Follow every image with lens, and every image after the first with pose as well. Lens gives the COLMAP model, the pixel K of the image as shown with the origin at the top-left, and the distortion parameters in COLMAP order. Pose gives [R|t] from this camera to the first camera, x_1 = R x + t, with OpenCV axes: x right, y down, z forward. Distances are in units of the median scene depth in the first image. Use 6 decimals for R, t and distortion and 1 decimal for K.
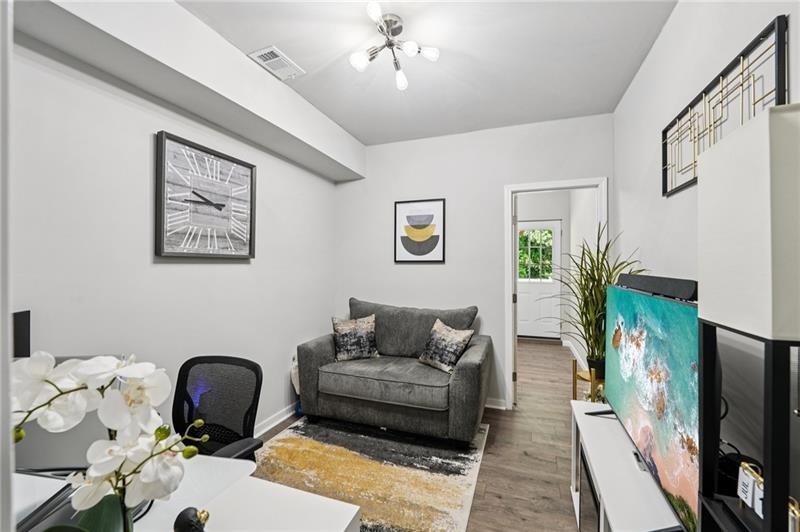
lens RADIAL K [[331.6, 0, 402.0], [0, 331.6, 264.0], [0, 0, 1]] dist [-0.001994, -0.000536]
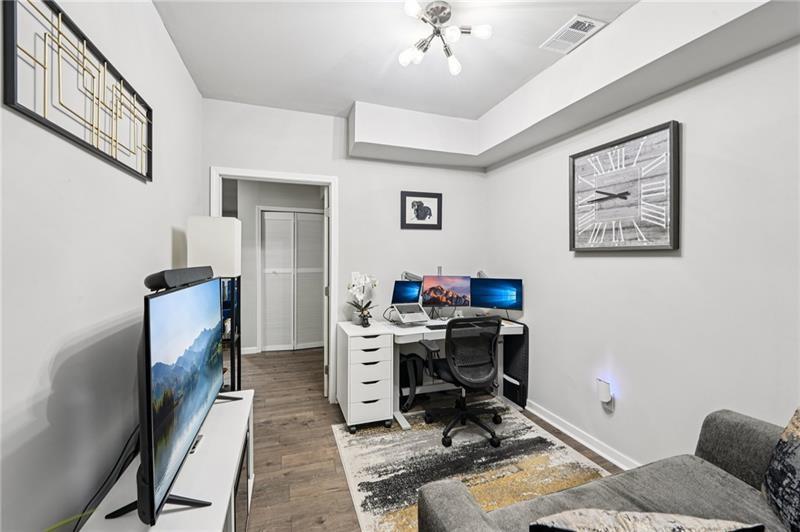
lens RADIAL K [[331.6, 0, 402.0], [0, 331.6, 264.0], [0, 0, 1]] dist [-0.001994, -0.000536]
pose [[-0.772394, 0.011929, -0.635032, 0.536933], [0.000735, 0.999840, 0.017888, 0.002305], [0.635144, 0.013350, -0.772279, 1.355172]]
